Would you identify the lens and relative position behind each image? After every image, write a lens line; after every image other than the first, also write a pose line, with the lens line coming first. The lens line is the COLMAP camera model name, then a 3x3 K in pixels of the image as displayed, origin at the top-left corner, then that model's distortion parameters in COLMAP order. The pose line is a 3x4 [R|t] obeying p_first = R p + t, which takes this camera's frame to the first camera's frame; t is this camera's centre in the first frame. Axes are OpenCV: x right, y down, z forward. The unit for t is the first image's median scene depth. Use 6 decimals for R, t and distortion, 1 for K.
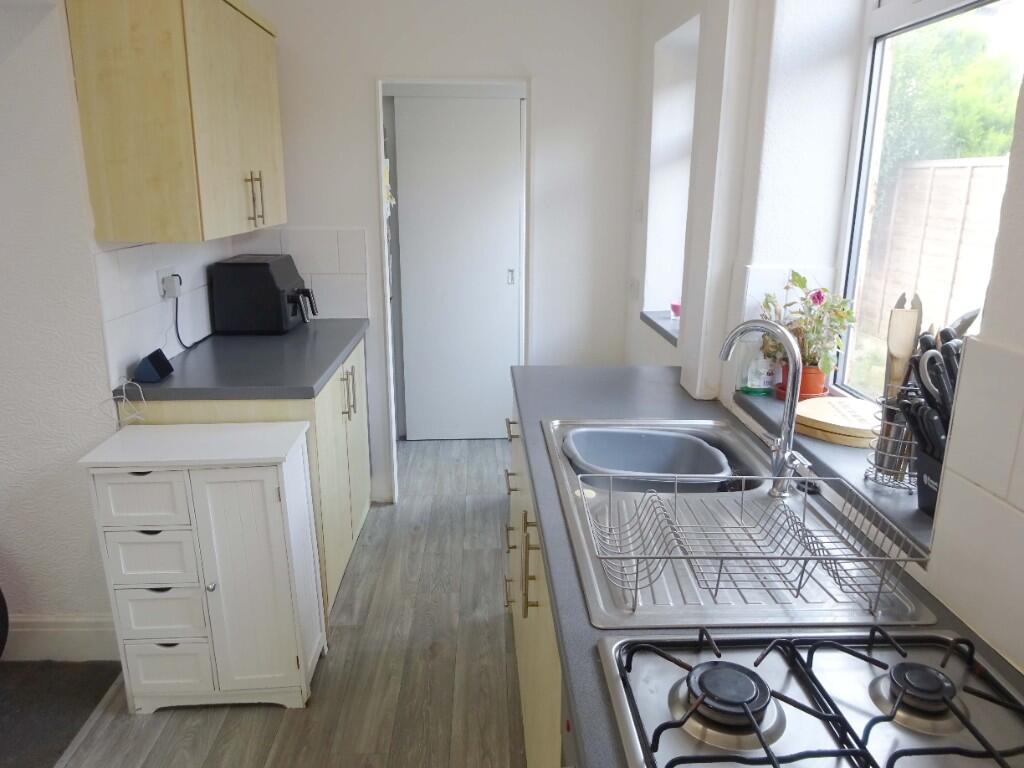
lens RADIAL K [[745.2, 0, 512.5], [0, 745.2, 388.3], [0, 0, 1]] dist [-0.002901, -0.000086]
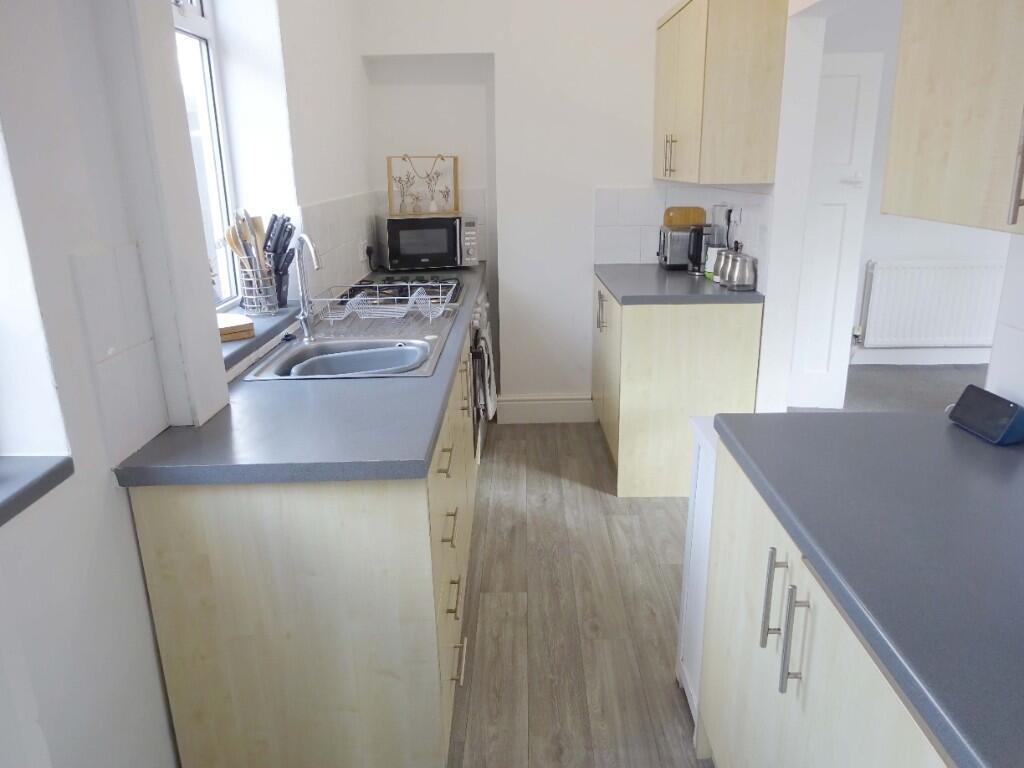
lens RADIAL K [[745.2, 0, 513.5], [0, 745.2, 380.9], [0, 0, 1]] dist [-0.002901, -0.000086]
pose [[-0.998864, -0.002876, 0.047573, -0.103030], [0.022923, 0.846142, 0.532464, -0.411088], [-0.041785, 0.532949, -0.845115, 1.559193]]
